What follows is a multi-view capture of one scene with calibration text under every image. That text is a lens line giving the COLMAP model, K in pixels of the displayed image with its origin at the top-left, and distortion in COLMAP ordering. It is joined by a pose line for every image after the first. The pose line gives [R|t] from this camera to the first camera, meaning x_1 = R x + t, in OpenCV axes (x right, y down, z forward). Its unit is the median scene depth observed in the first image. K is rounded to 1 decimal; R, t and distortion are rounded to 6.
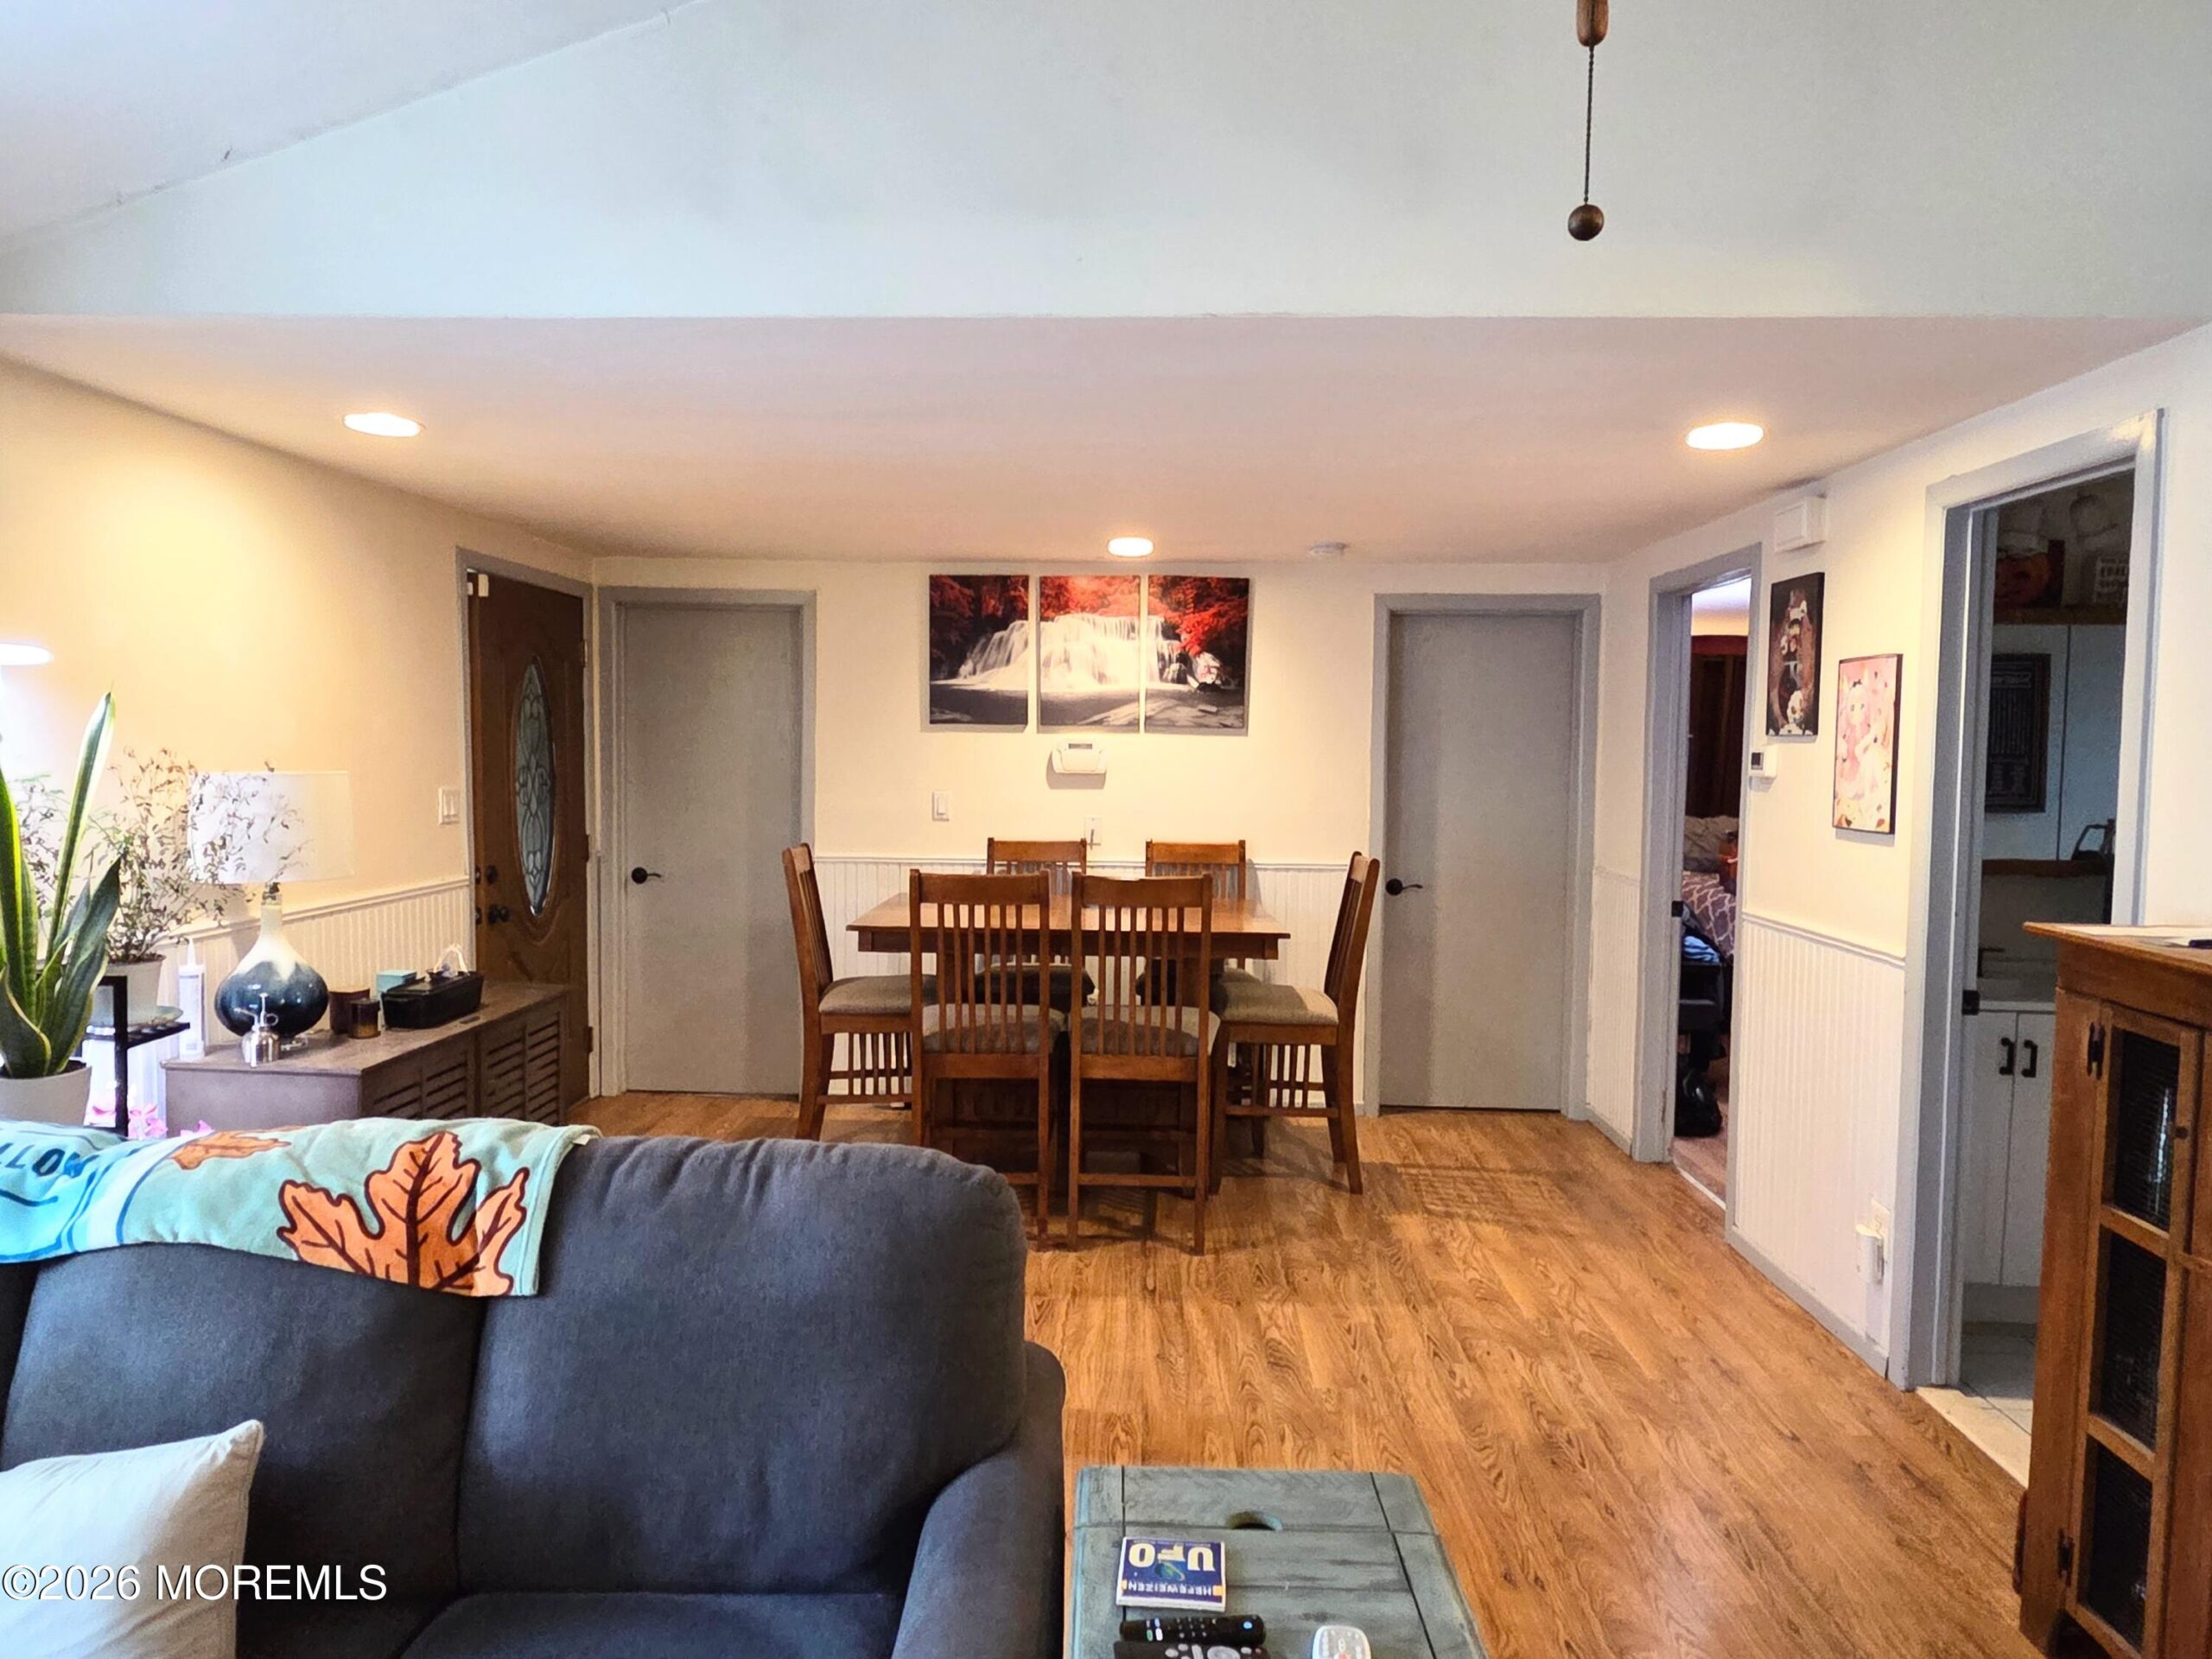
lens RADIAL K [[1382.5, 0, 1099.1], [0, 1382.5, 816.7], [0, 0, 1]] dist [0.004306, -0.000137]
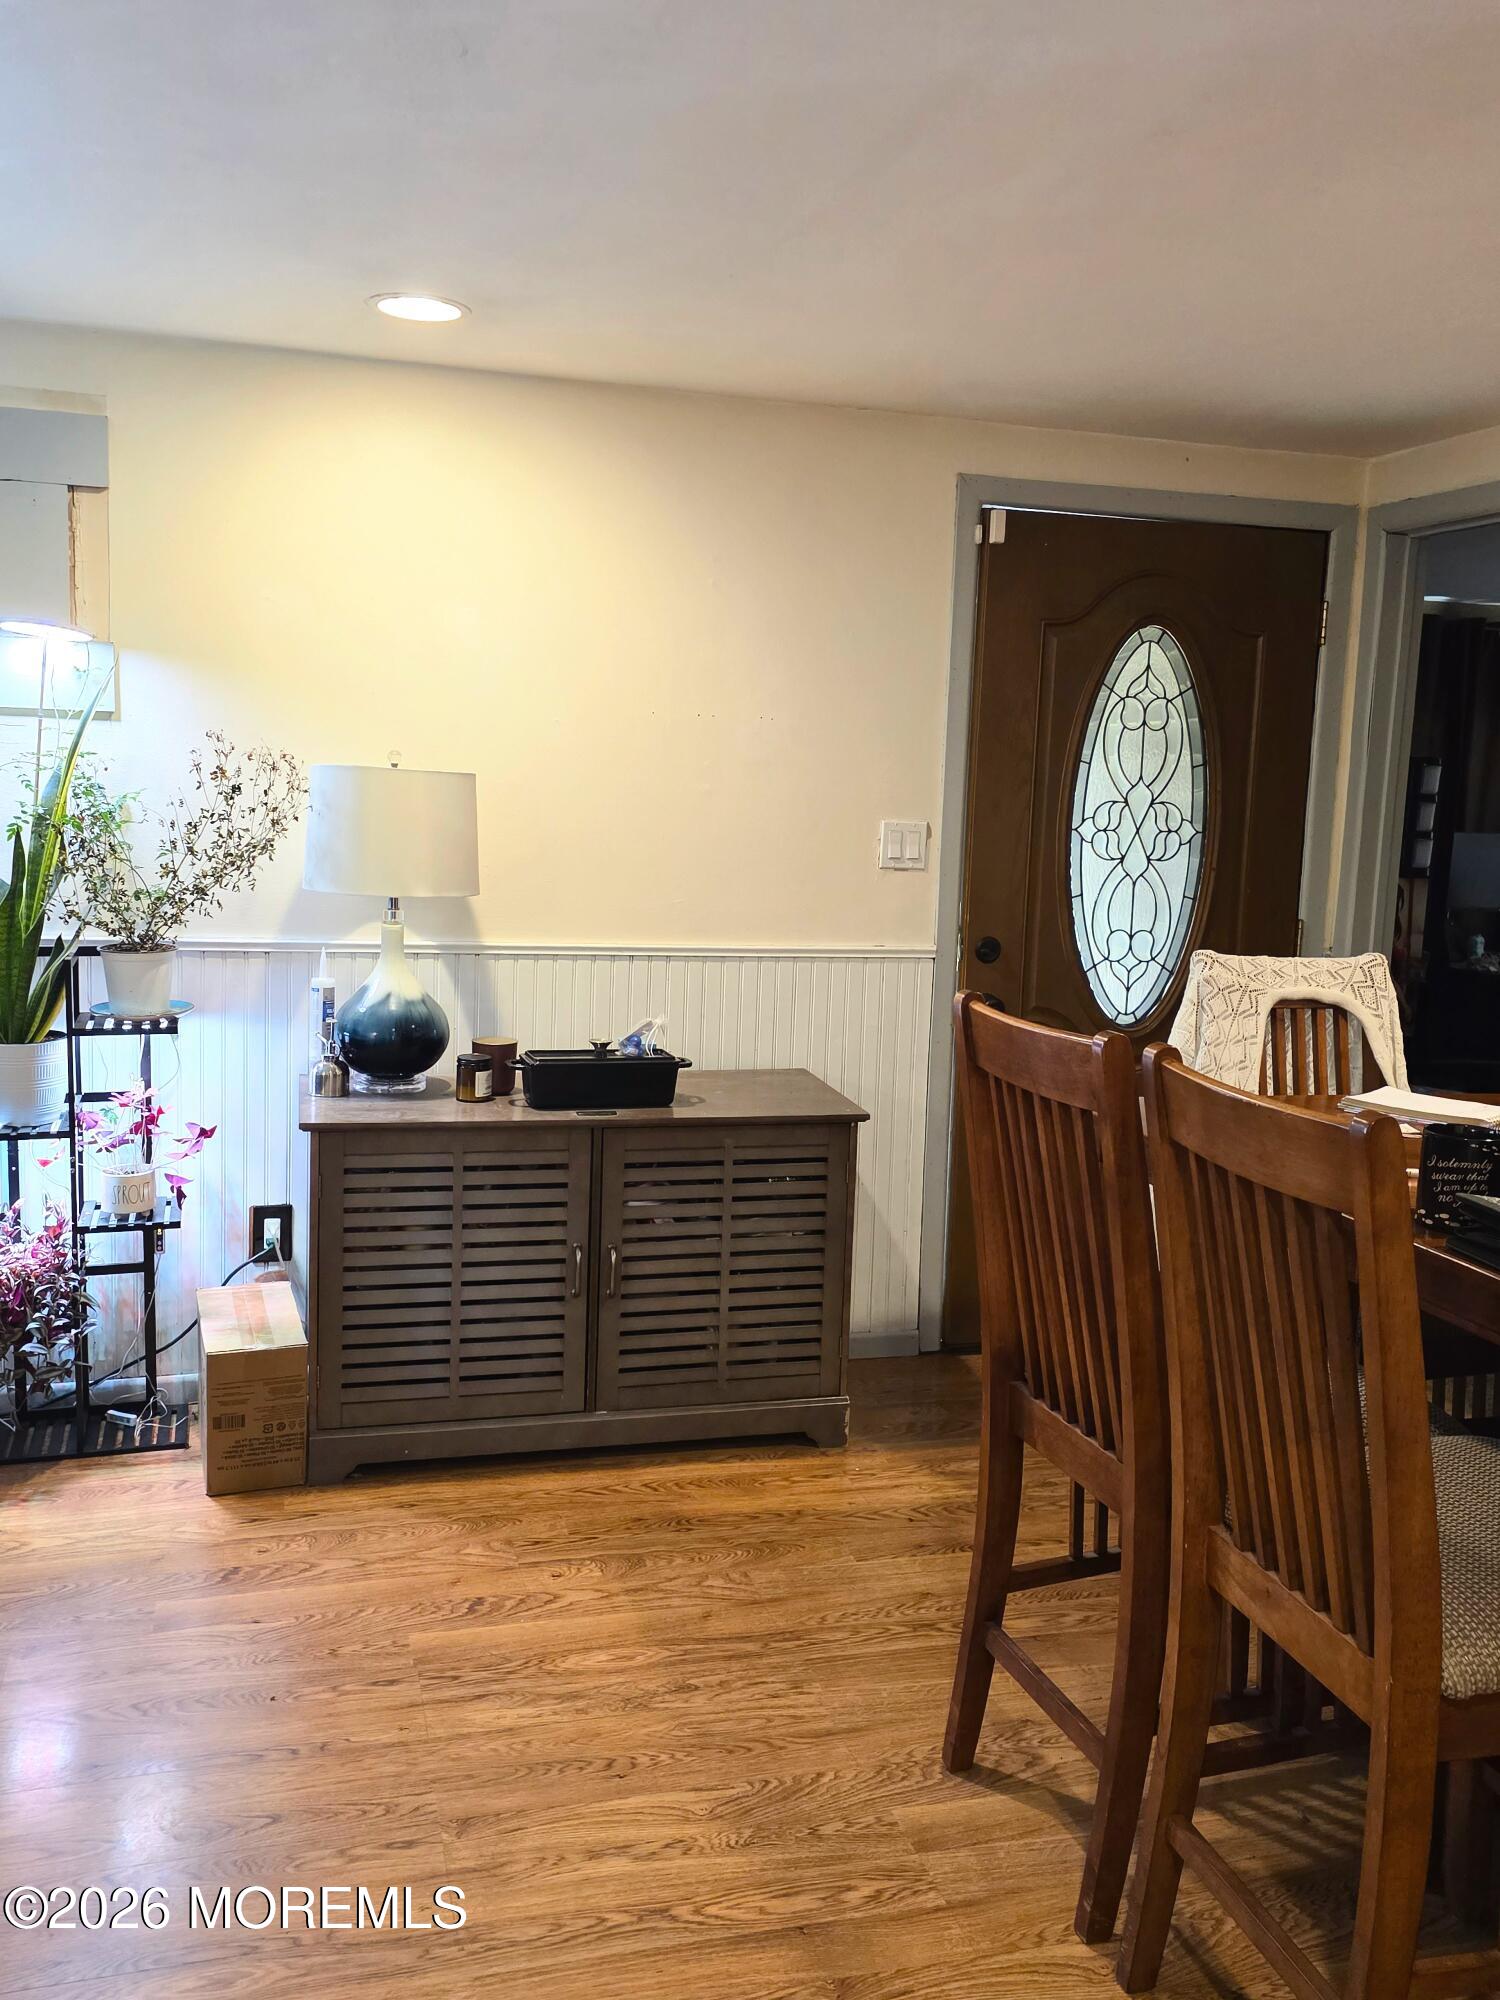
lens RADIAL K [[1693.5, 0, 745.5], [0, 1693.5, 979.9], [0, 0, 1]] dist [0.096968, -0.091905]
pose [[0.310011, 0.115886, -0.943644, 0.348447], [-0.083586, 0.992022, 0.094367, -0.014527], [0.947051, 0.049621, 0.317224, 0.643915]]
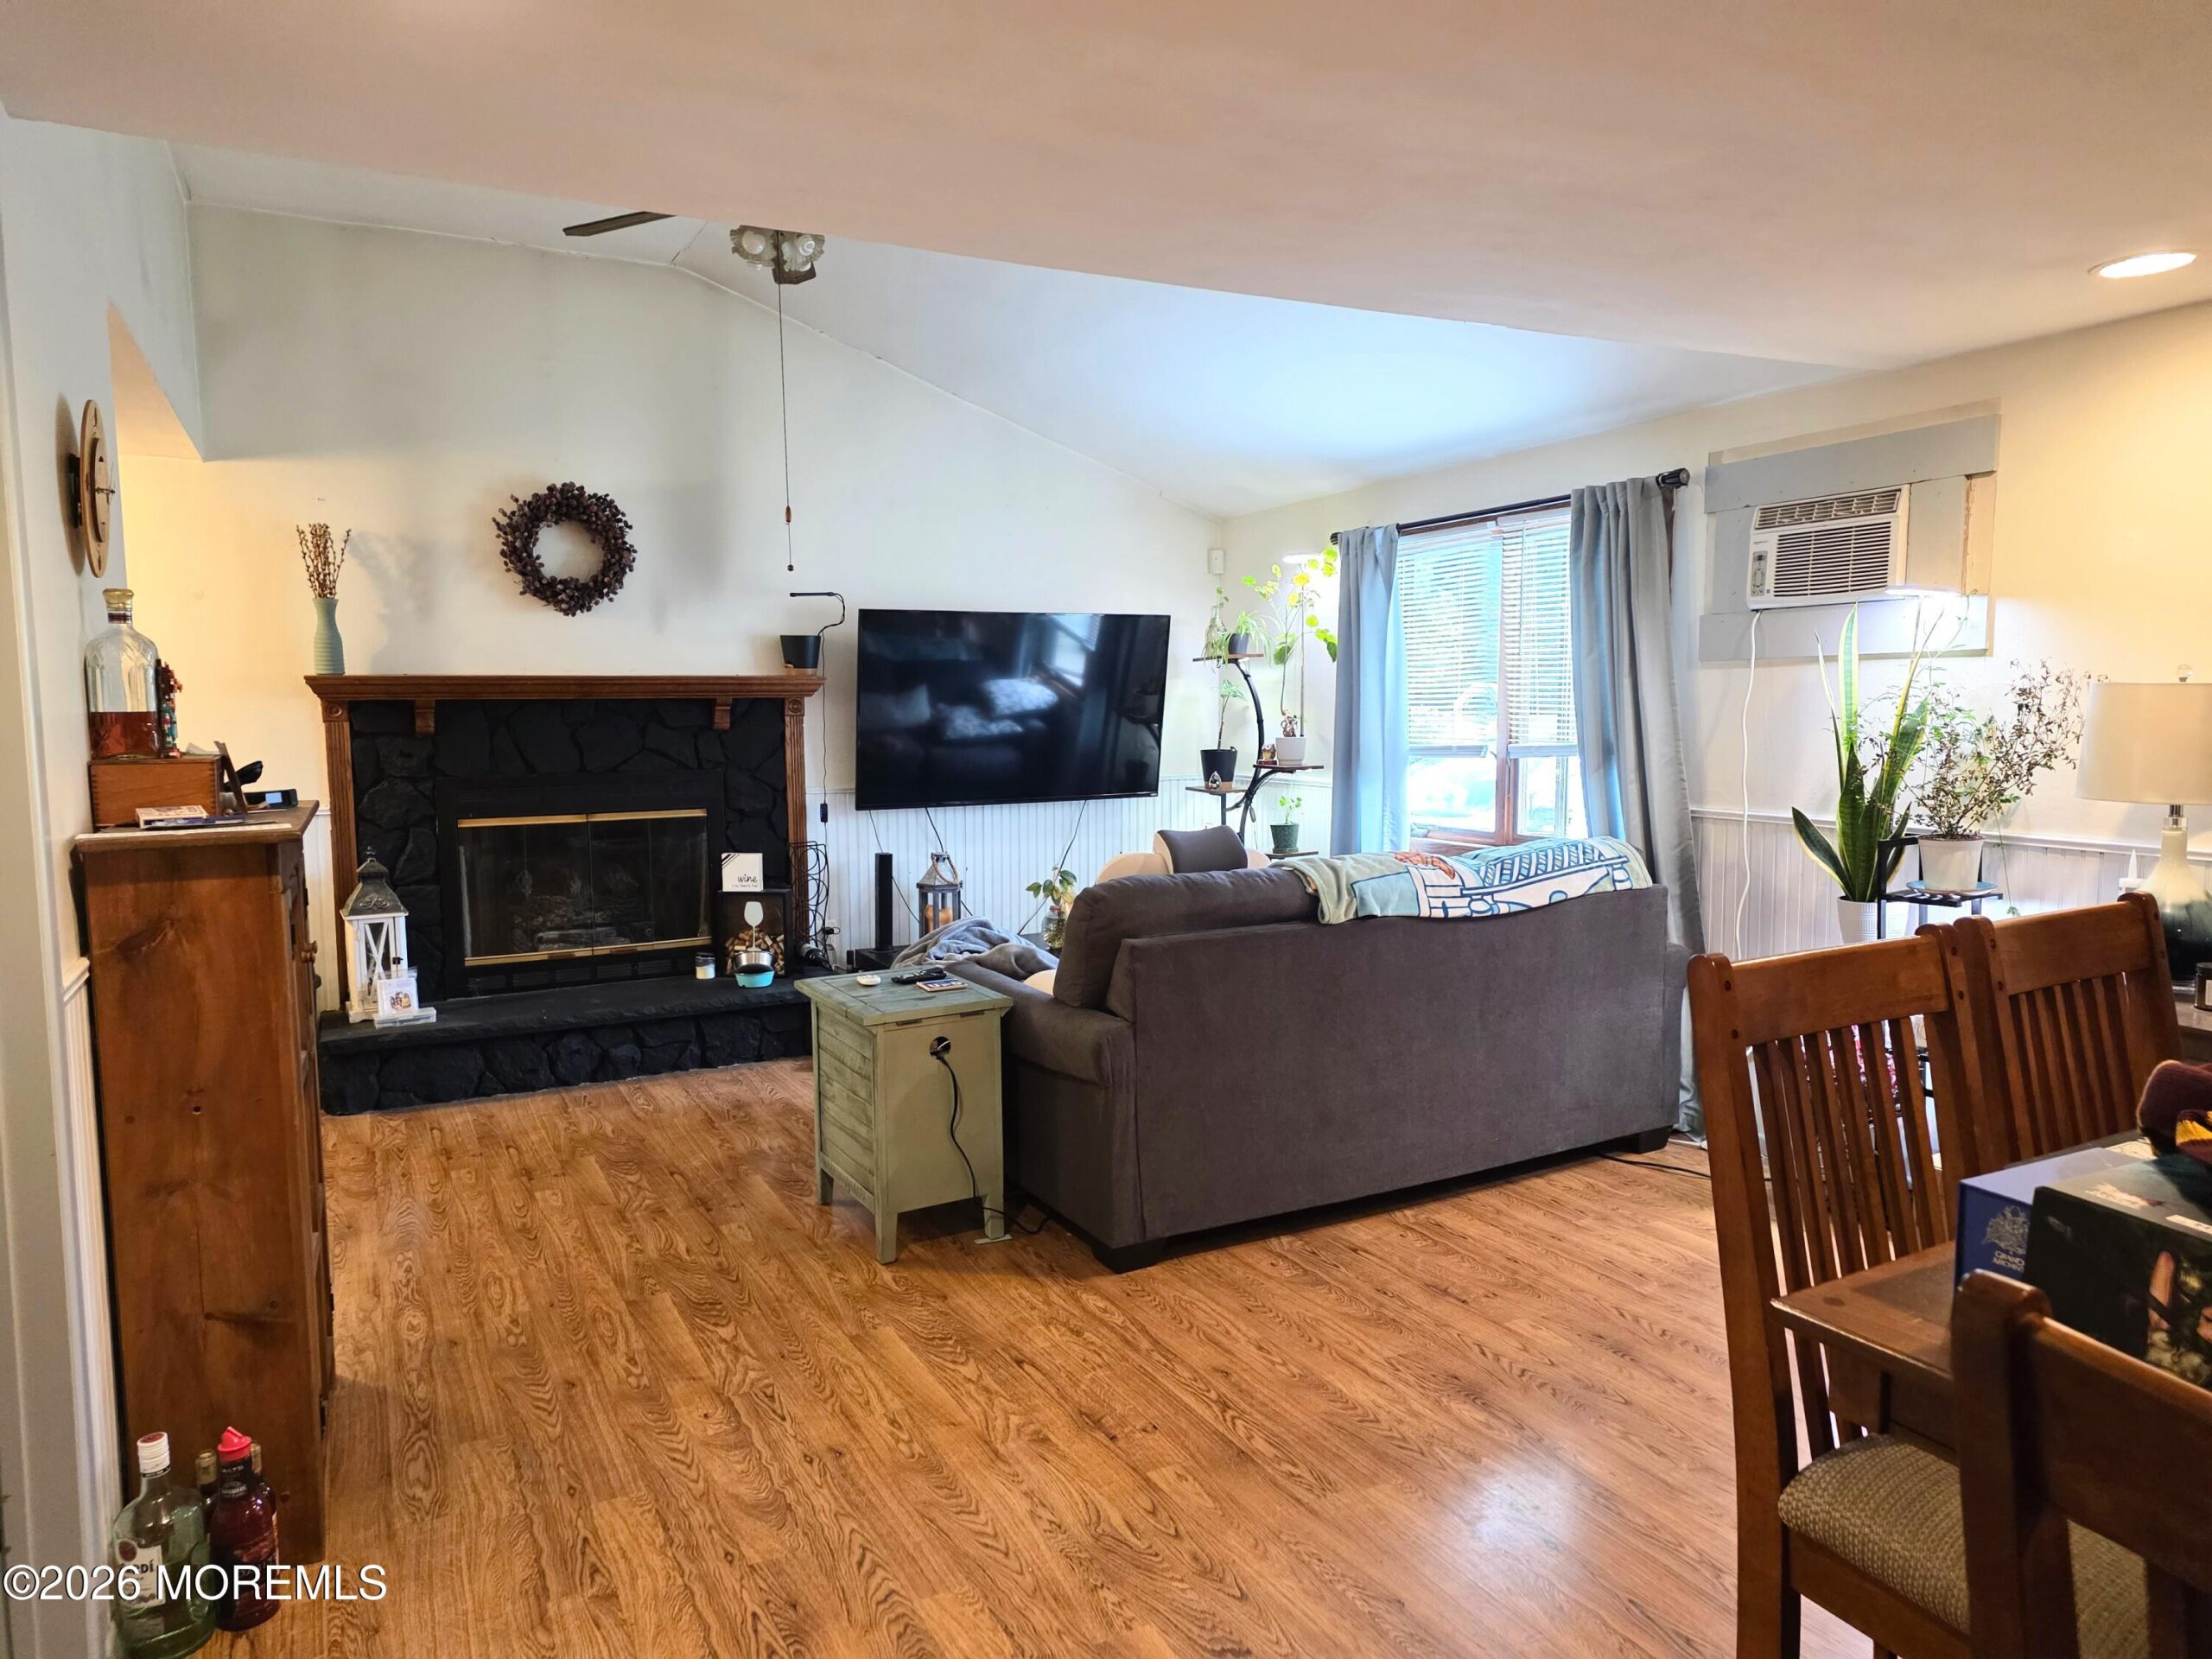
lens RADIAL K [[1460.7, 0, 1108.3], [0, 1460.7, 827.2], [0, 0, 1]] dist [0.068141, -0.046493]
pose [[-0.865173, 0.044205, -0.499521, 0.358010], [-0.024237, 0.991257, 0.129700, -0.034735], [0.500887, 0.124320, -0.856538, 1.092771]]
